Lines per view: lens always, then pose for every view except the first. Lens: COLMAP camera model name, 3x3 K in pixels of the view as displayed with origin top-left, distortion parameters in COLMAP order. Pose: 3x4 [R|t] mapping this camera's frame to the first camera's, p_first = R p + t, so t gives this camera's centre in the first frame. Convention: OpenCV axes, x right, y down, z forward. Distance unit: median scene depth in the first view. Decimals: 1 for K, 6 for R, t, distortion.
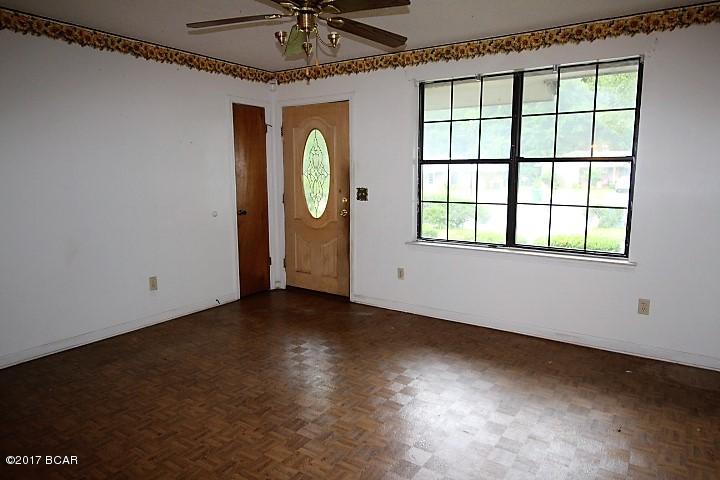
lens RADIAL K [[502.3, 0, 360.0], [0, 502.3, 240.0], [0, 0, 1]] dist [0.037734, 0.002621]
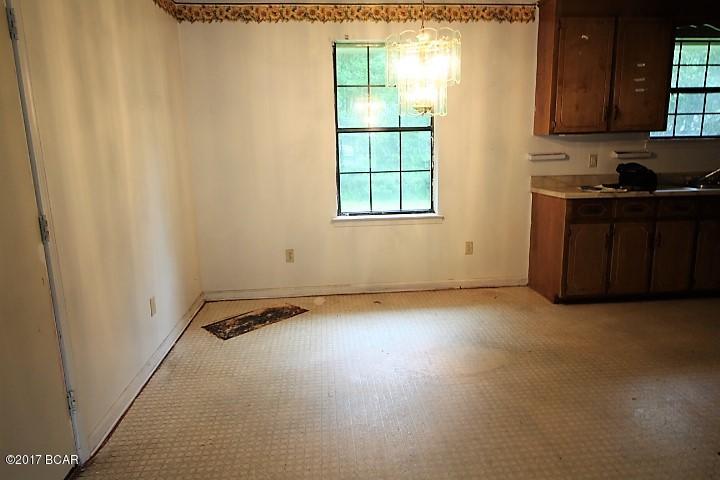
lens RADIAL K [[482.6, 0, 360.0], [0, 482.6, 240.0], [0, 0, 1]] dist [-0.000885, -0.001385]
pose [[0.777513, -0.143097, 0.612369, -0.423359], [0.105348, 0.989644, 0.097500, -0.039330], [-0.619980, -0.011295, 0.784536, 0.284263]]
